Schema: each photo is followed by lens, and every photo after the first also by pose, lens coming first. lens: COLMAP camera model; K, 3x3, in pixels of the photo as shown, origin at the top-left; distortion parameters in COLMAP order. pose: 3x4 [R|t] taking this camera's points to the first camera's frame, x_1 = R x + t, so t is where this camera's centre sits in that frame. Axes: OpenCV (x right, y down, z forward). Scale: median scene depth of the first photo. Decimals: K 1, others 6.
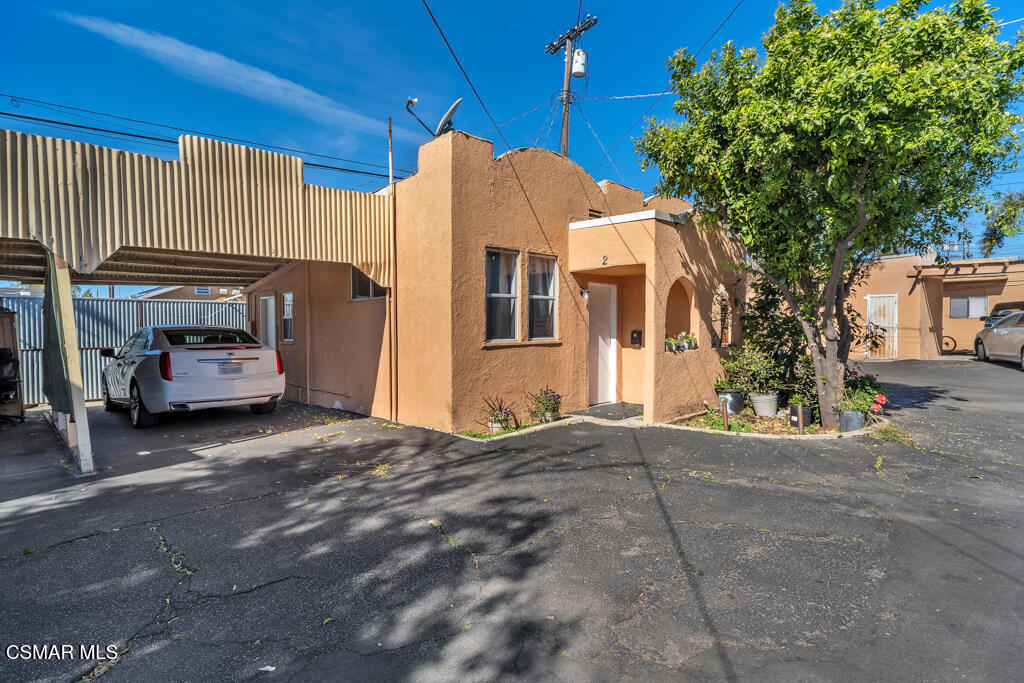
lens RADIAL K [[526.6, 0, 514.4], [0, 526.6, 349.3], [0, 0, 1]] dist [-0.003297, -0.000541]
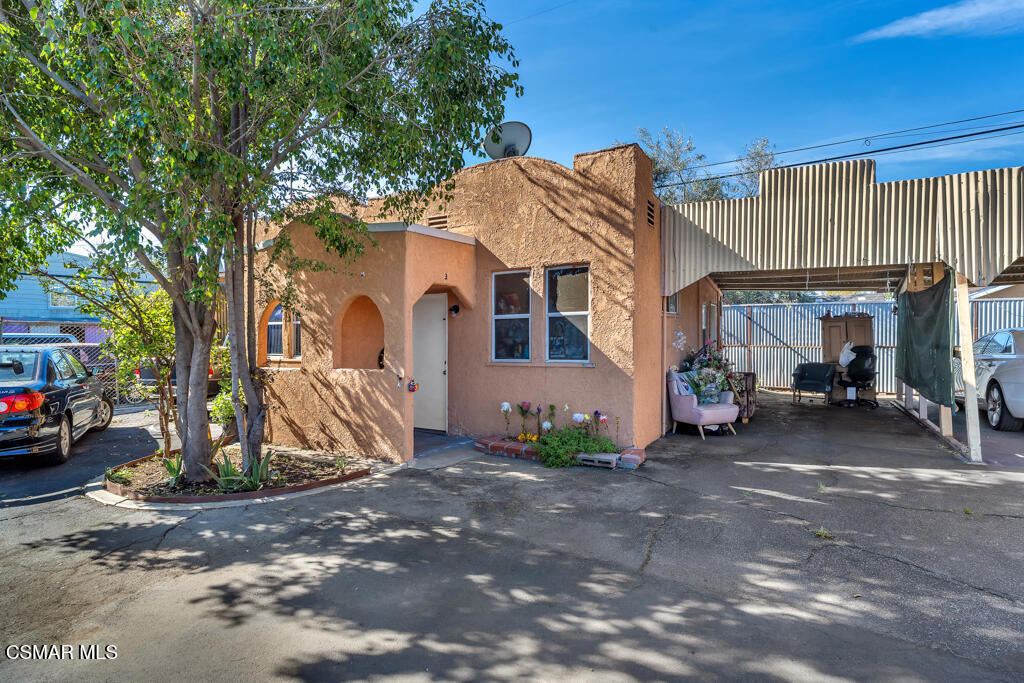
lens RADIAL K [[526.6, 0, 513.3], [0, 526.6, 337.9], [0, 0, 1]] dist [-0.003297, -0.000541]
pose [[0.273297, 0.022537, -0.961666, -0.002702], [-0.035957, 0.999266, 0.013200, -0.008131], [0.961258, 0.030971, 0.273907, -0.193131]]
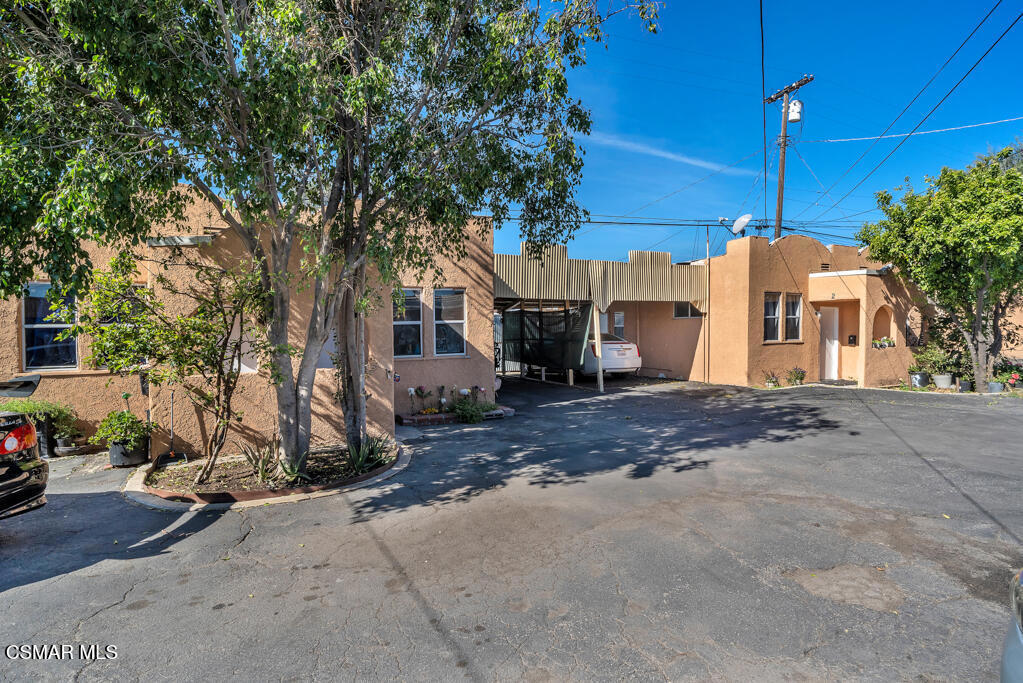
lens RADIAL K [[526.1, 0, 511.6], [0, 526.1, 344.6], [0, 0, 1]] dist [-0.003297, -0.000541]
pose [[0.945334, 0.012467, -0.325865, -0.283569], [-0.015135, 0.999869, -0.005654, 0.021548], [0.325752, 0.010277, 0.945400, -1.058929]]
